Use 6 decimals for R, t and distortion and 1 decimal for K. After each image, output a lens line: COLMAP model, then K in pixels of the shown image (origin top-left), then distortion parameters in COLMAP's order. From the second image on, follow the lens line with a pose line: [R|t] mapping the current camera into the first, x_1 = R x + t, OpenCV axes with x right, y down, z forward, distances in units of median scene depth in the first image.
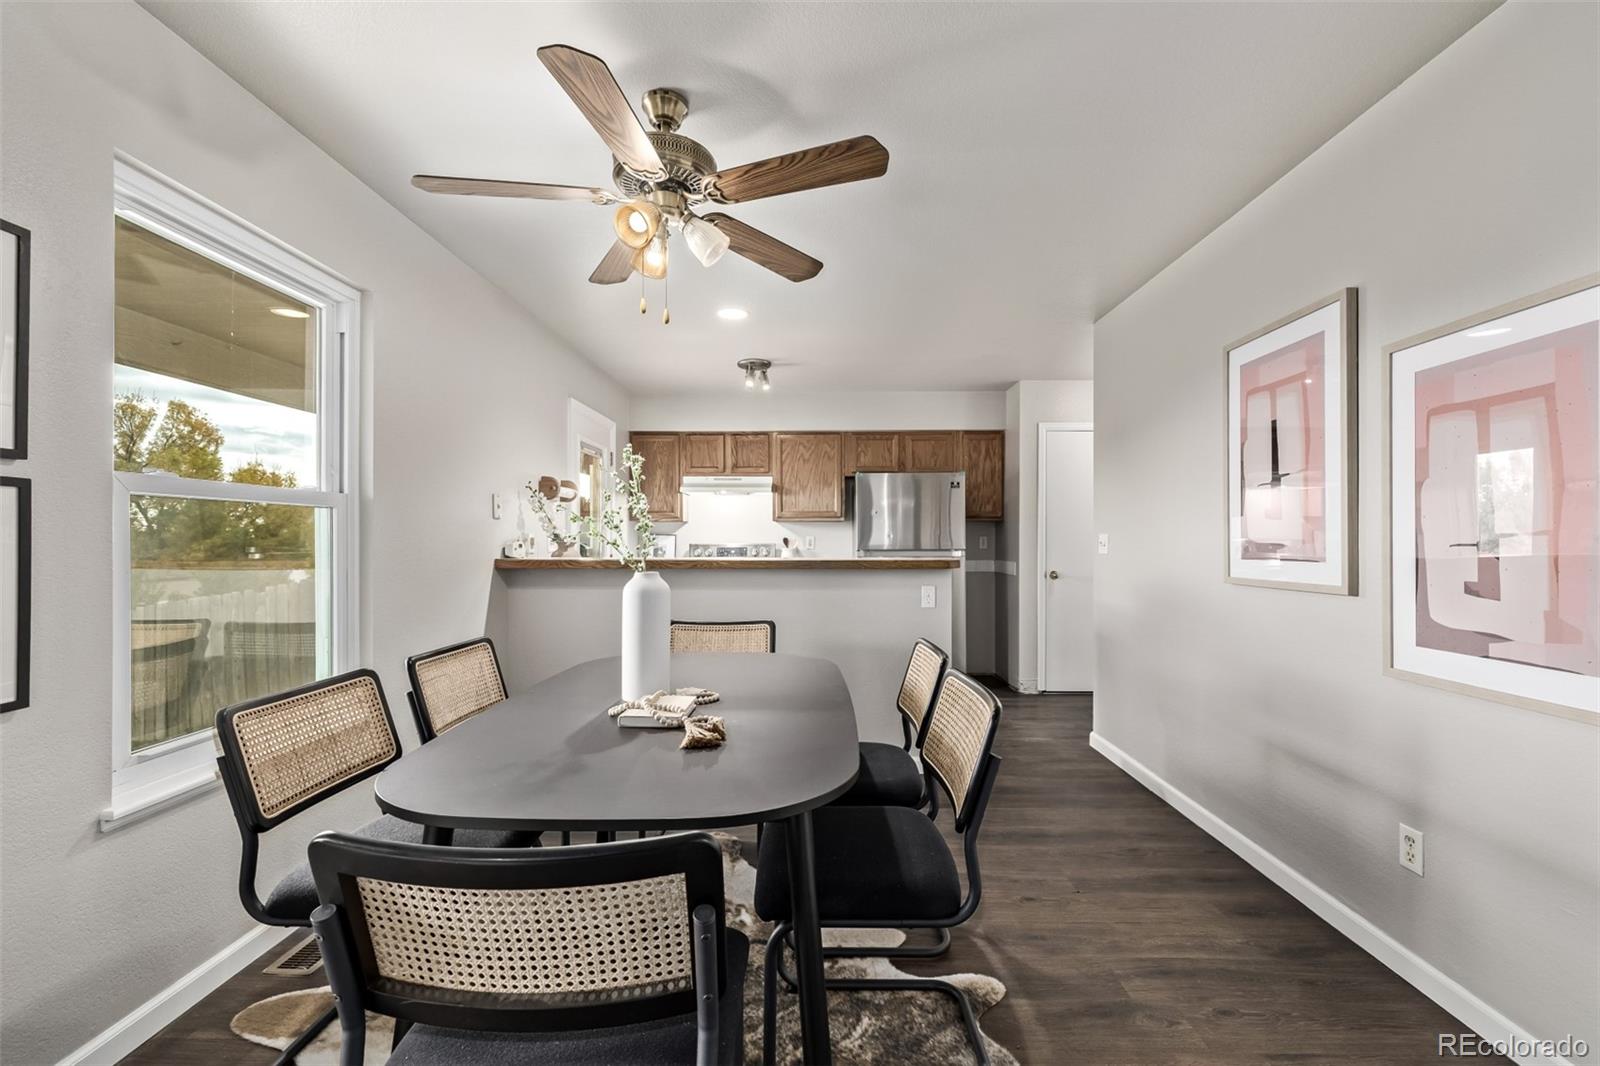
lens RADIAL K [[671.7, 0, 812.3], [0, 671.7, 536.0], [0, 0, 1]] dist [0.002170, 0.001089]
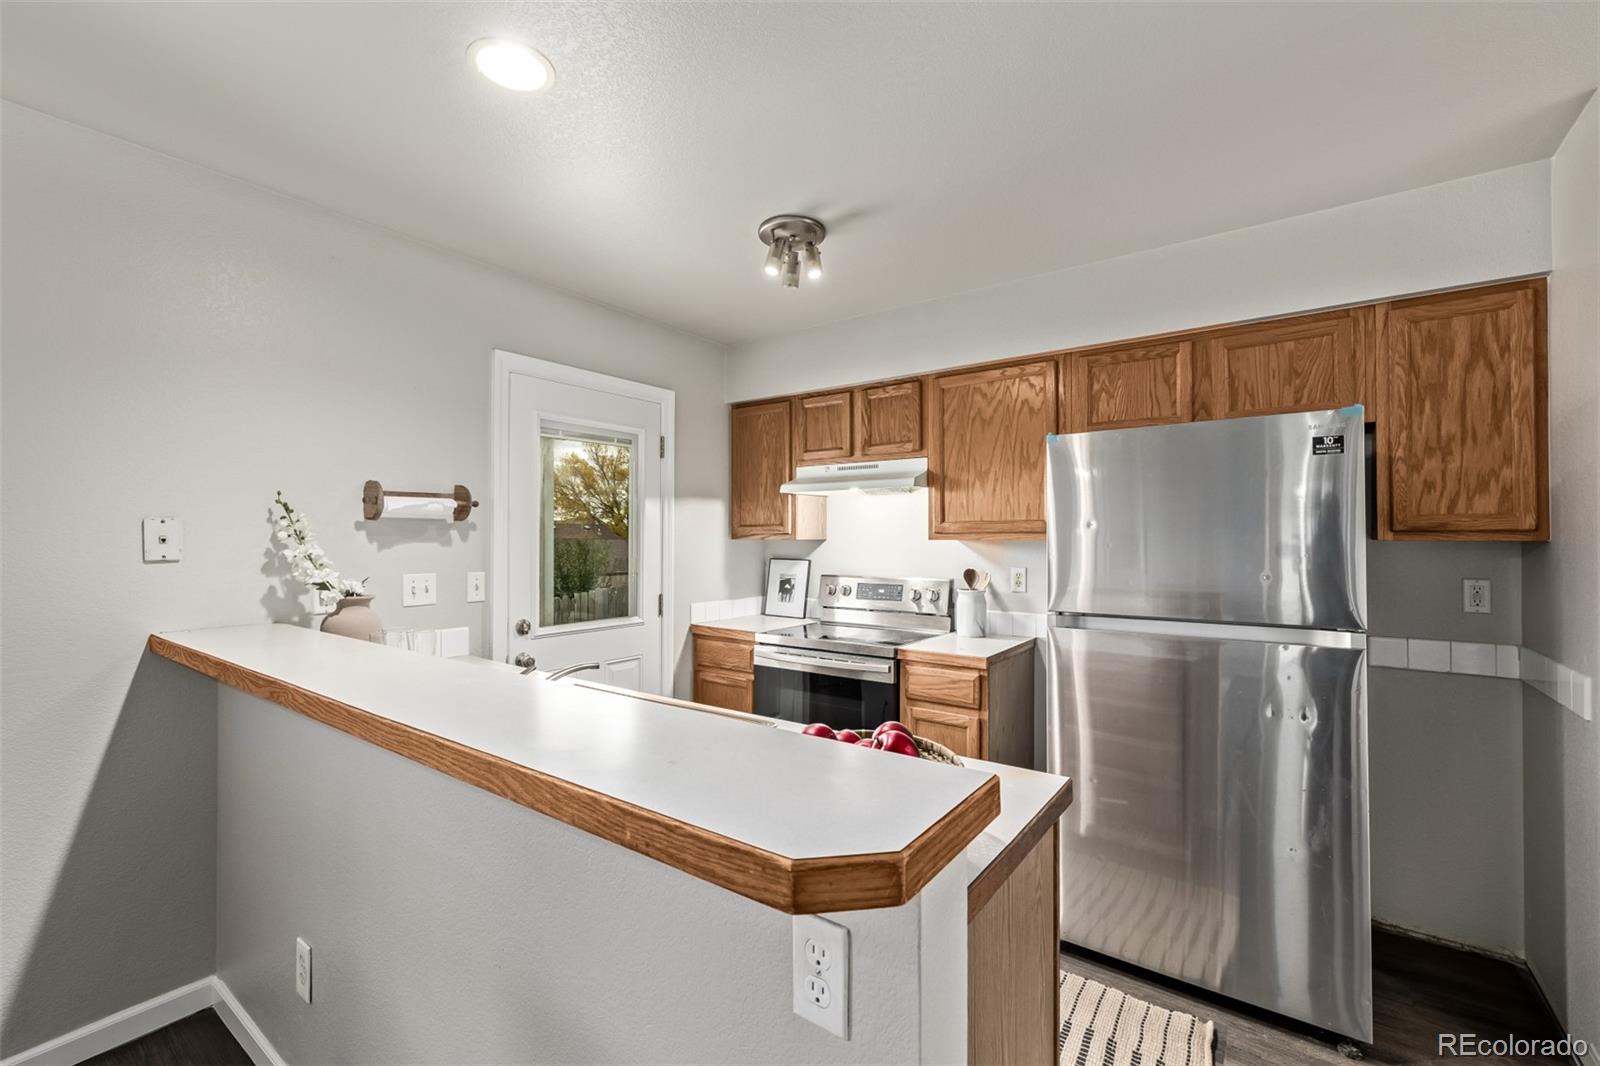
lens RADIAL K [[671.7, 0, 811.3], [0, 671.7, 526.8], [0, 0, 1]] dist [0.002170, 0.001089]
pose [[0.815436, -0.008379, -0.578787, 0.211260], [0.003906, 0.999952, -0.008974, -0.033424], [0.578835, 0.005057, 0.815429, 0.598396]]
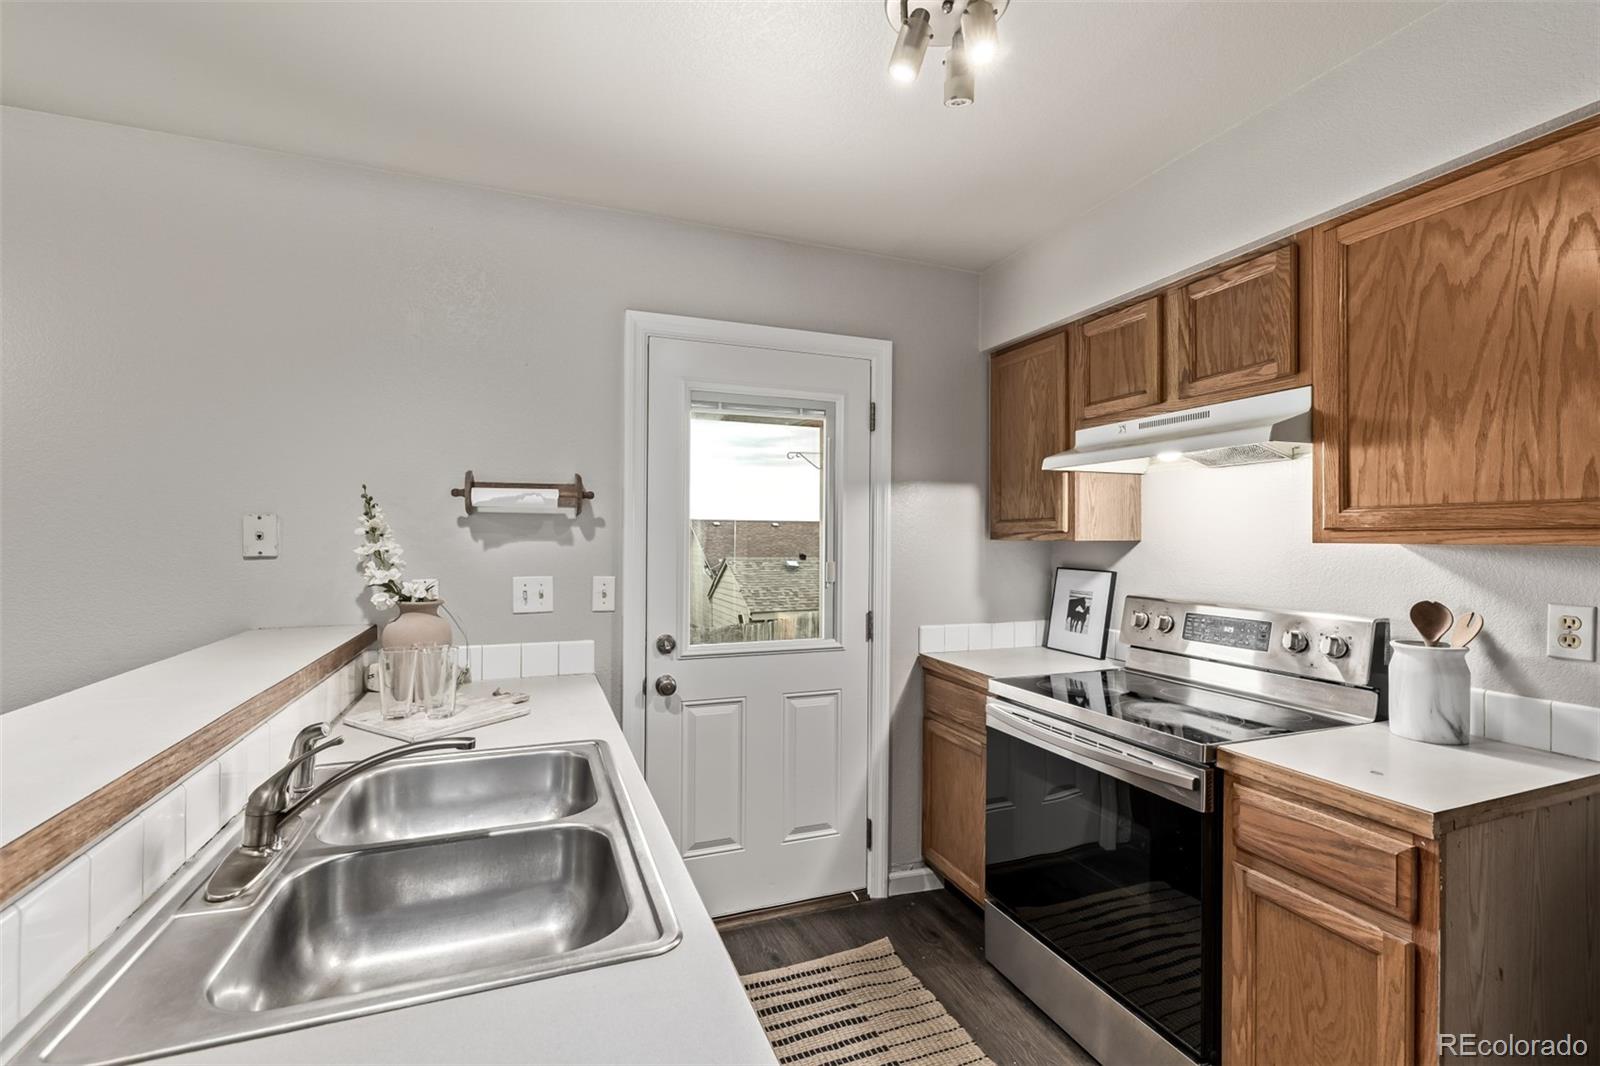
lens RADIAL K [[671.7, 0, 800.3], [0, 671.7, 533.7], [0, 0, 1]] dist [0.002170, 0.001089]
pose [[0.350655, -0.001811, -0.936503, 0.156314], [0.002430, 0.999997, -0.001024, -0.031201], [0.936501, -0.001917, 0.350658, 0.831106]]
